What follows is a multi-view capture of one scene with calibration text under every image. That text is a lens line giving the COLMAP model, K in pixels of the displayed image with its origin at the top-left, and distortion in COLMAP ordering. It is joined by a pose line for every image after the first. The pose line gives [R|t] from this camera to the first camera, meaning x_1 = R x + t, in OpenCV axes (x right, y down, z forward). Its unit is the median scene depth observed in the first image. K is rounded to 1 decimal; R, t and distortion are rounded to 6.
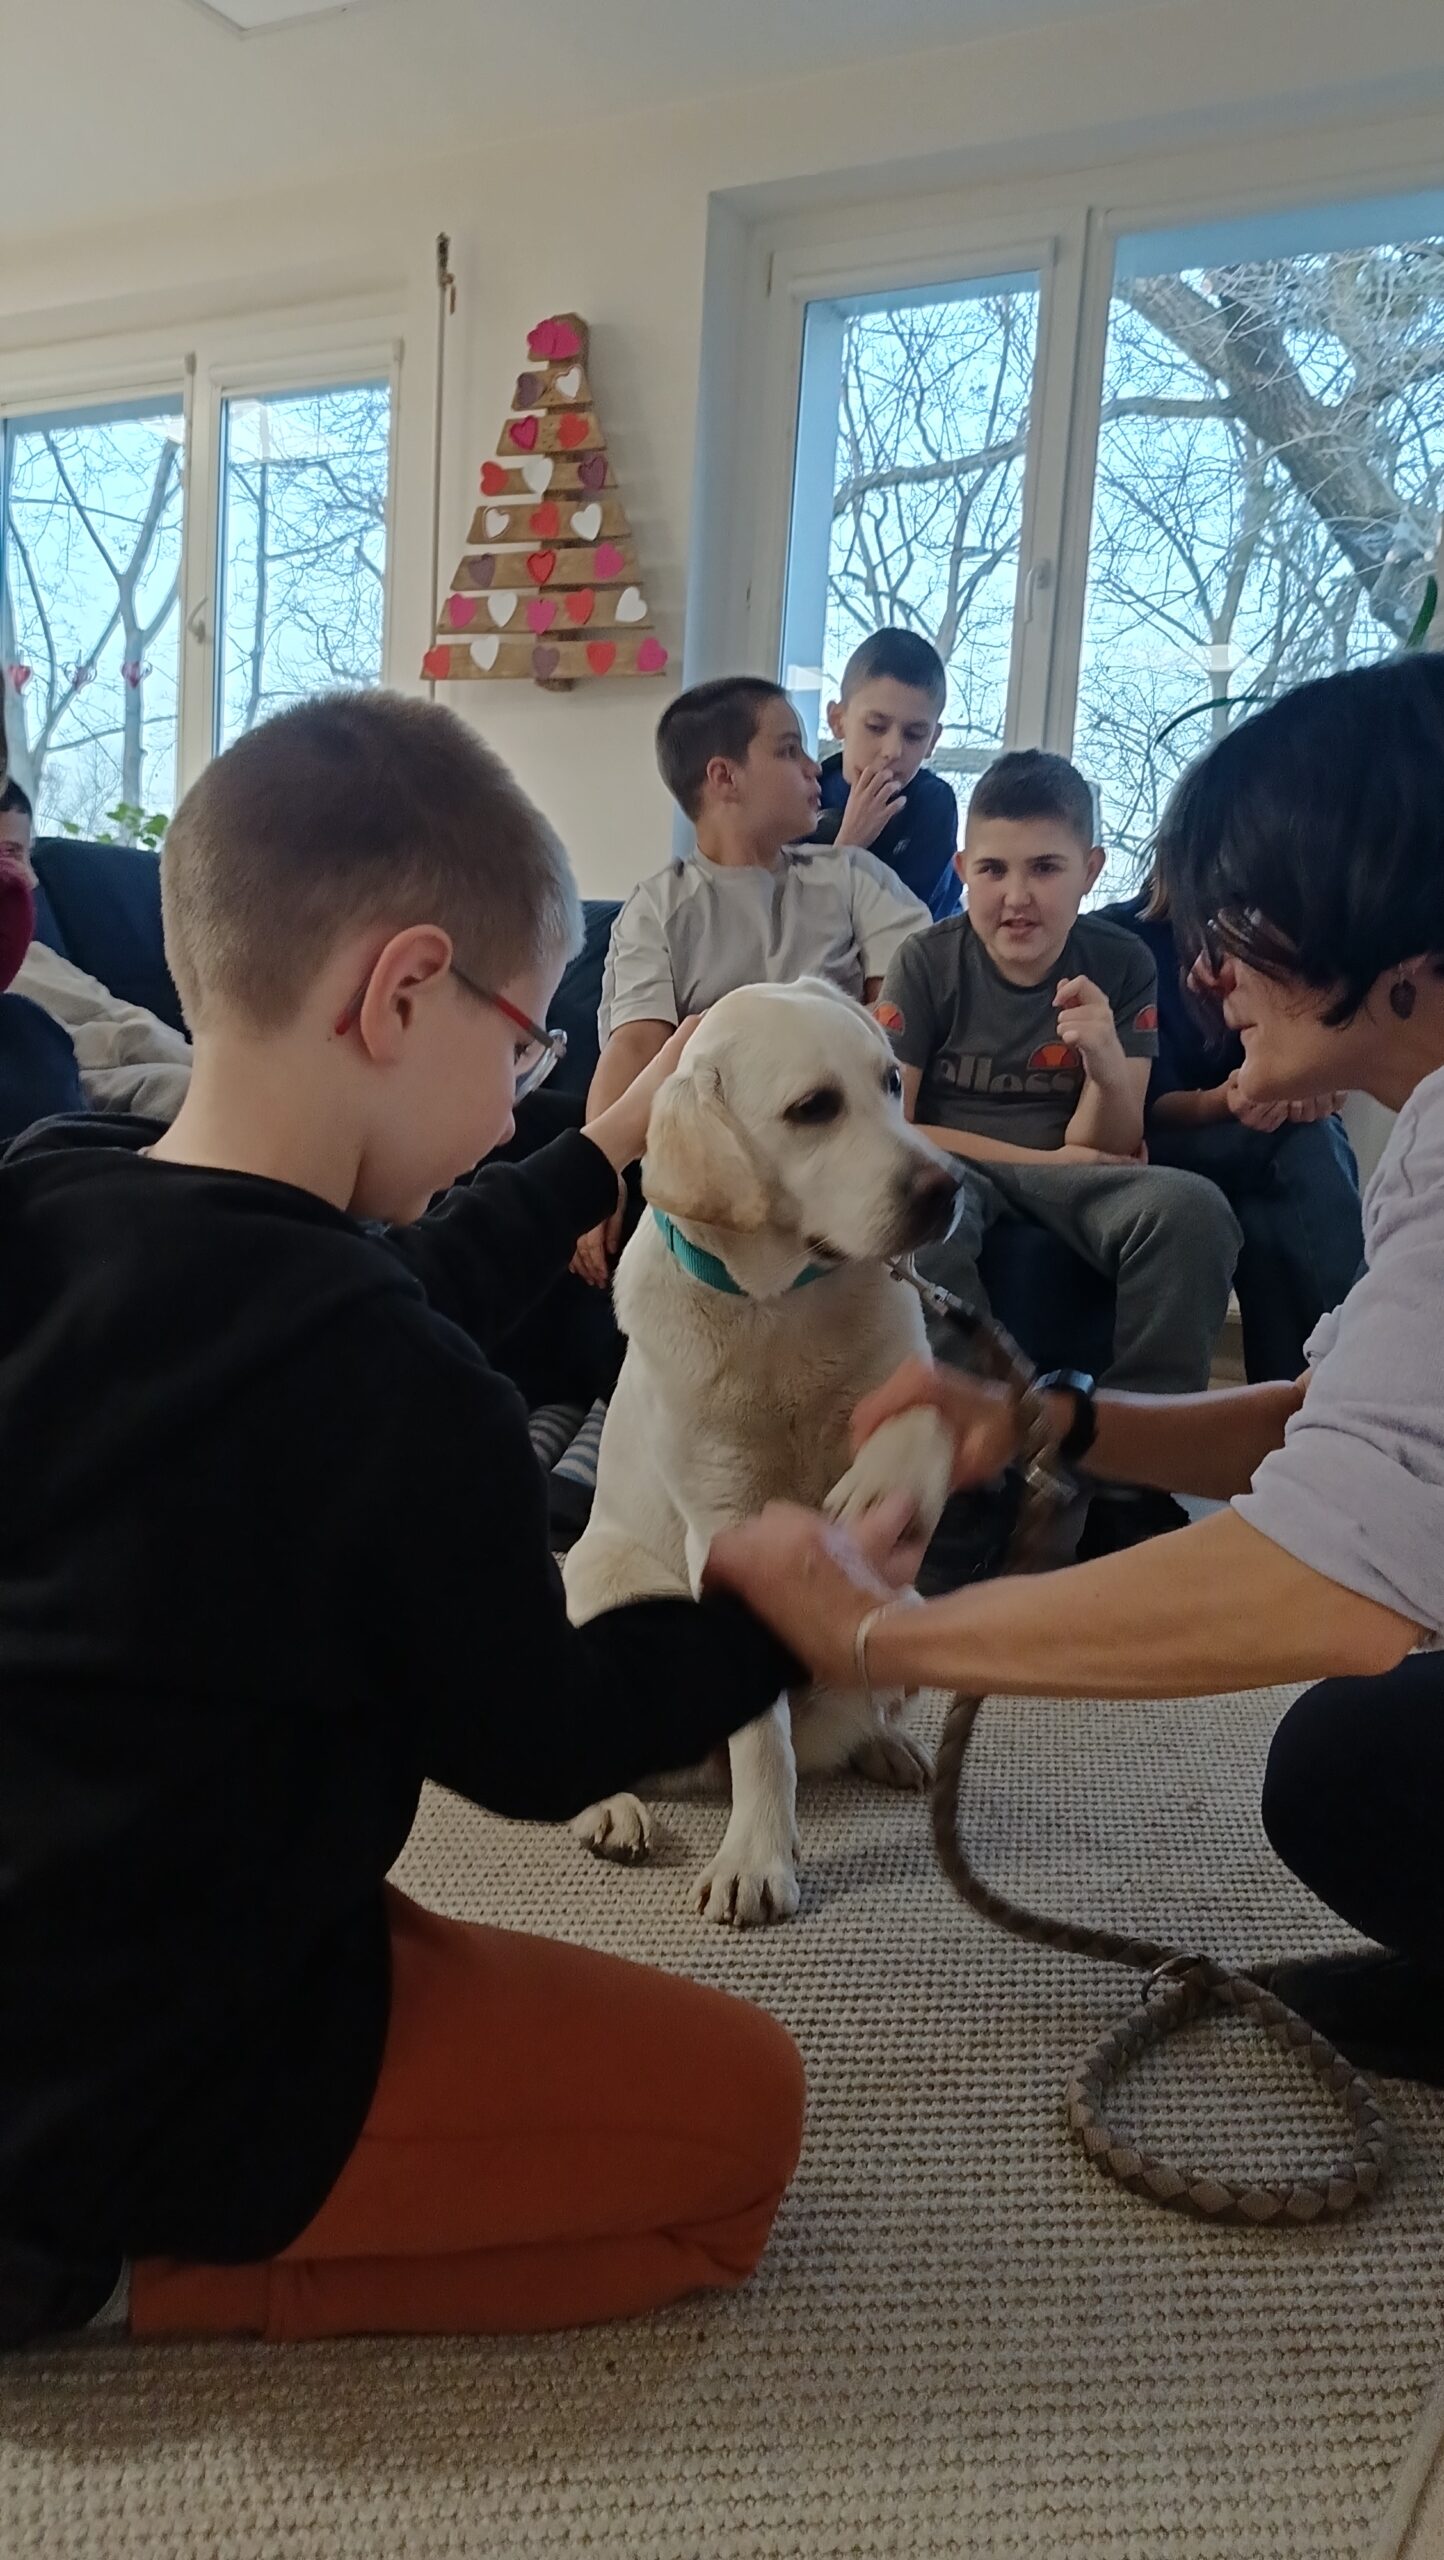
lens RADIAL K [[2005.5, 0, 730.3], [0, 2005.5, 1276.7], [0, 0, 1]] dist [0.090385, -0.157223]
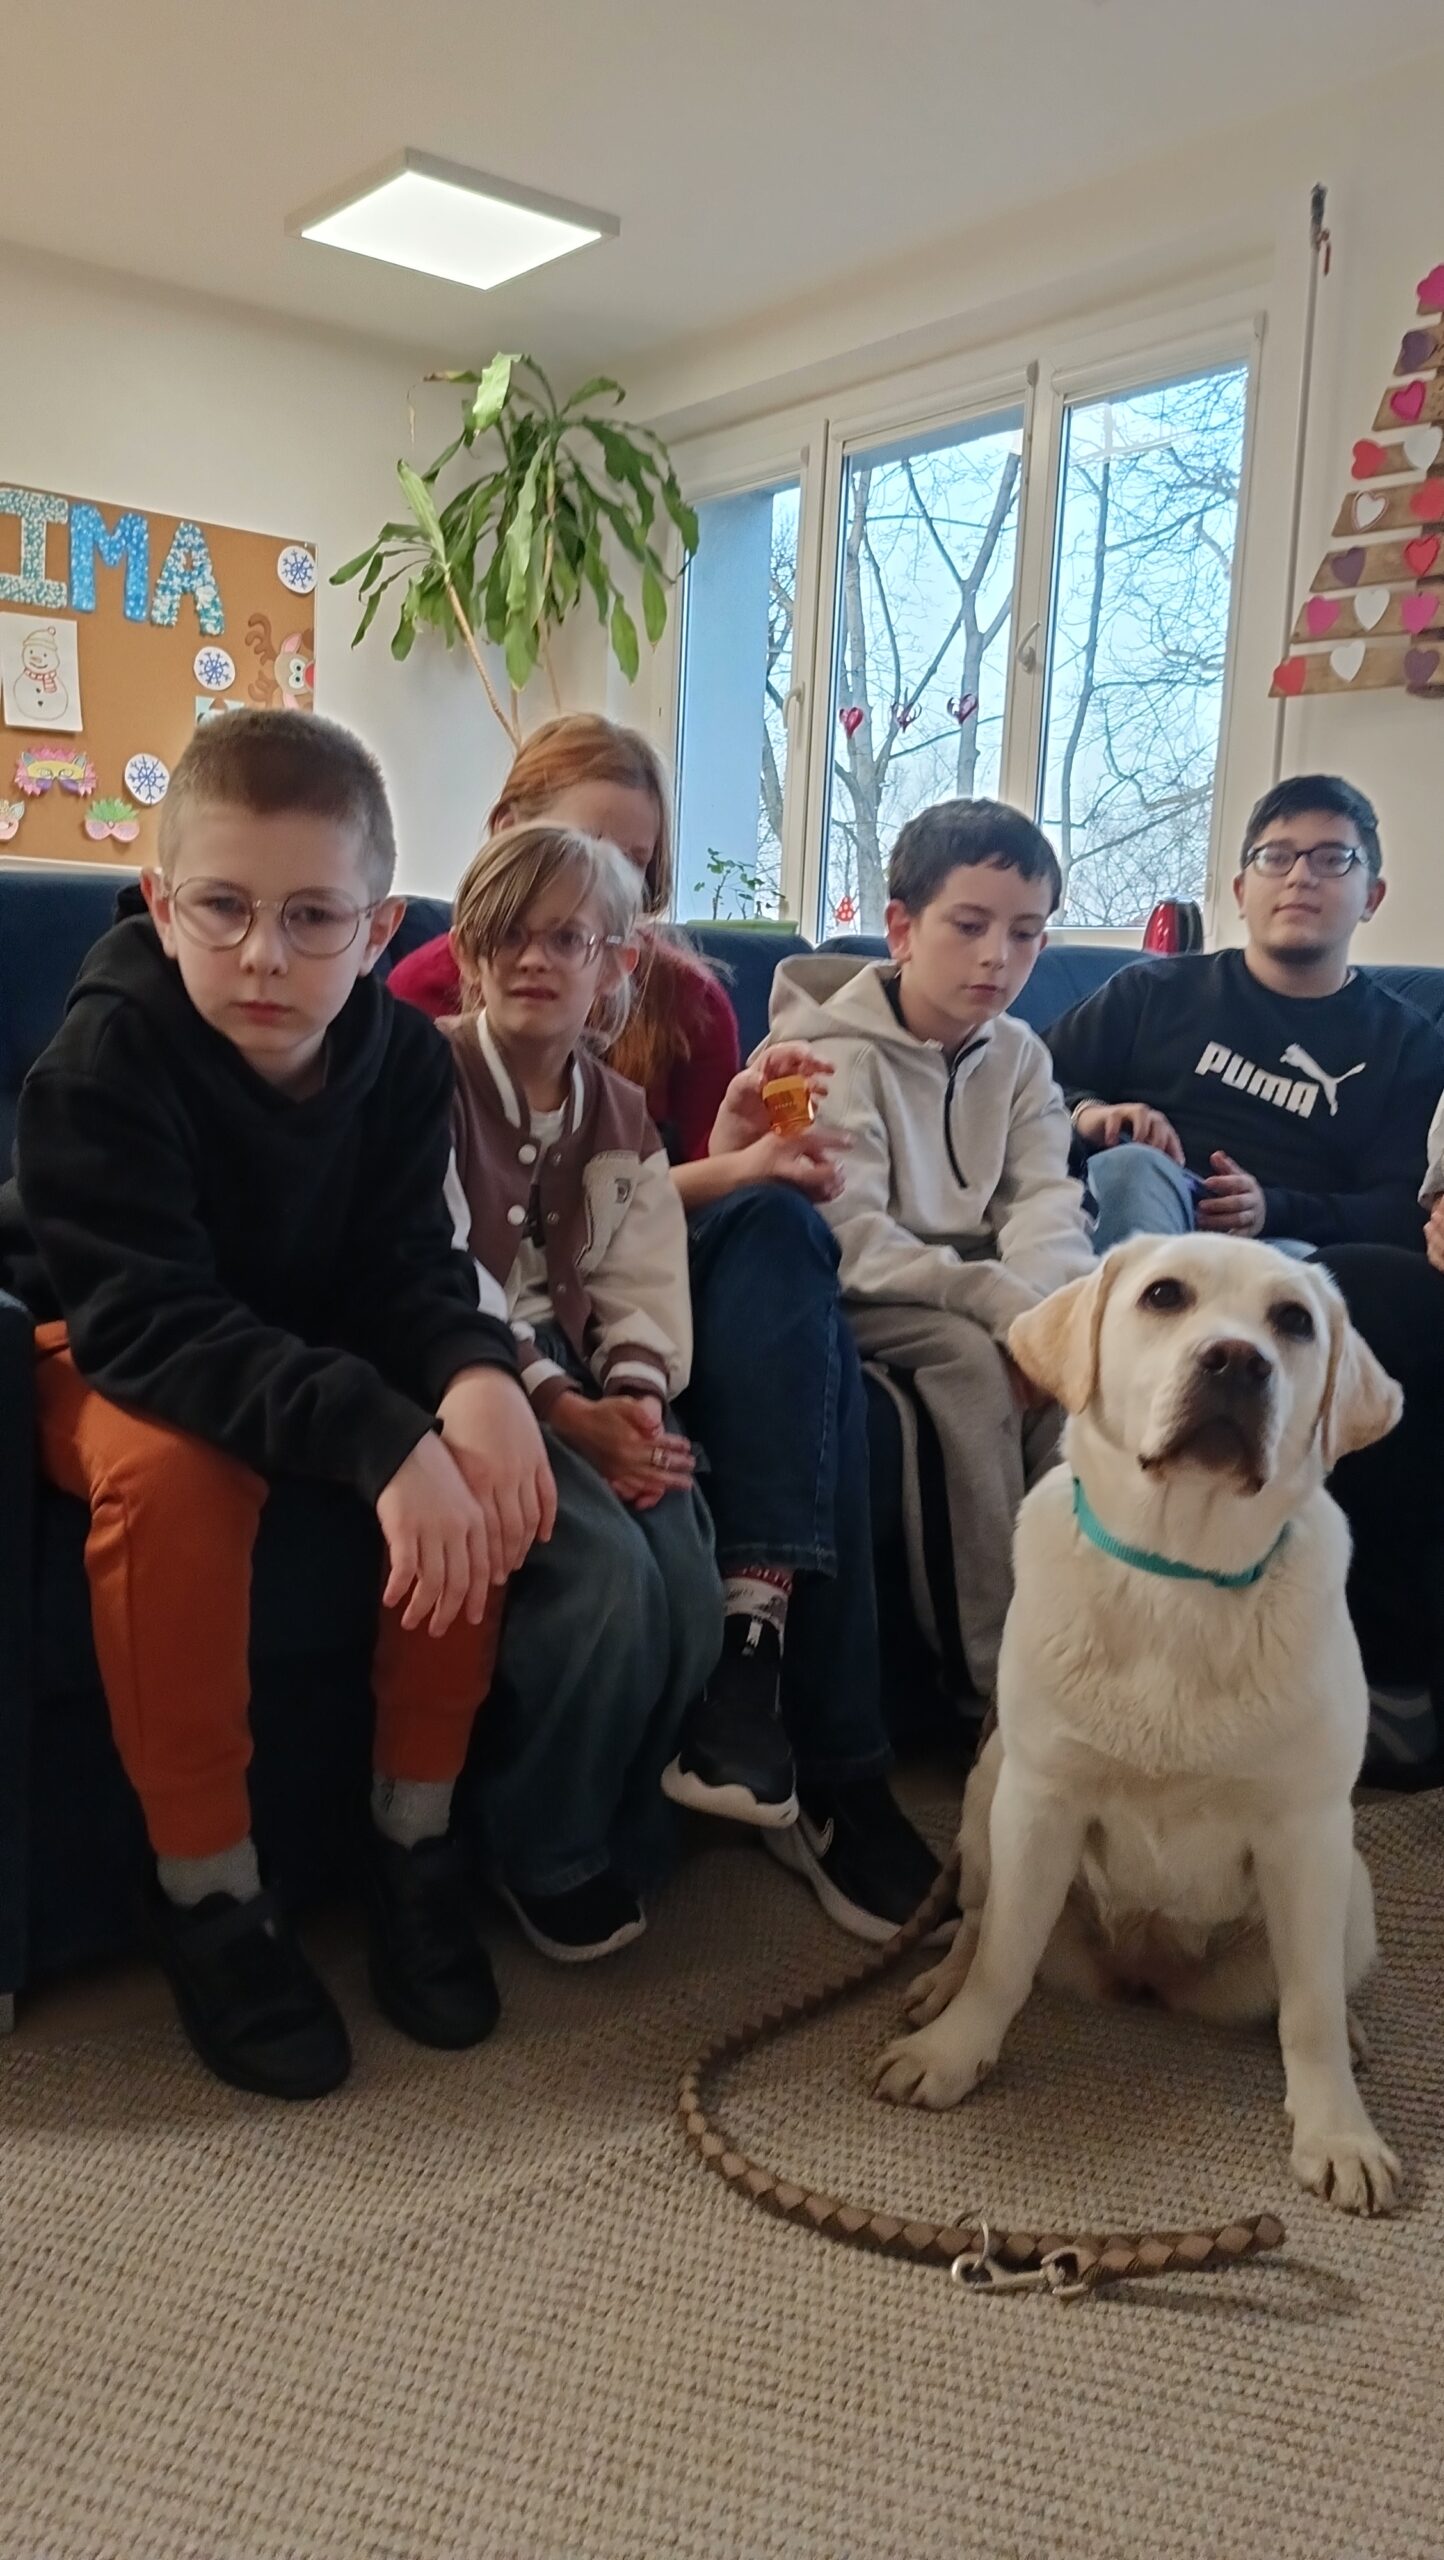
lens RADIAL K [[1957.2, 0, 722.0], [0, 1957.2, 1280.0], [0, 0, 1]] dist [0.048546, -0.065709]
pose [[0.918663, 0.040032, -0.393008, -0.021295], [-0.031777, 0.999117, 0.027491, -0.049657], [0.393762, -0.012766, 0.919124, 0.096559]]
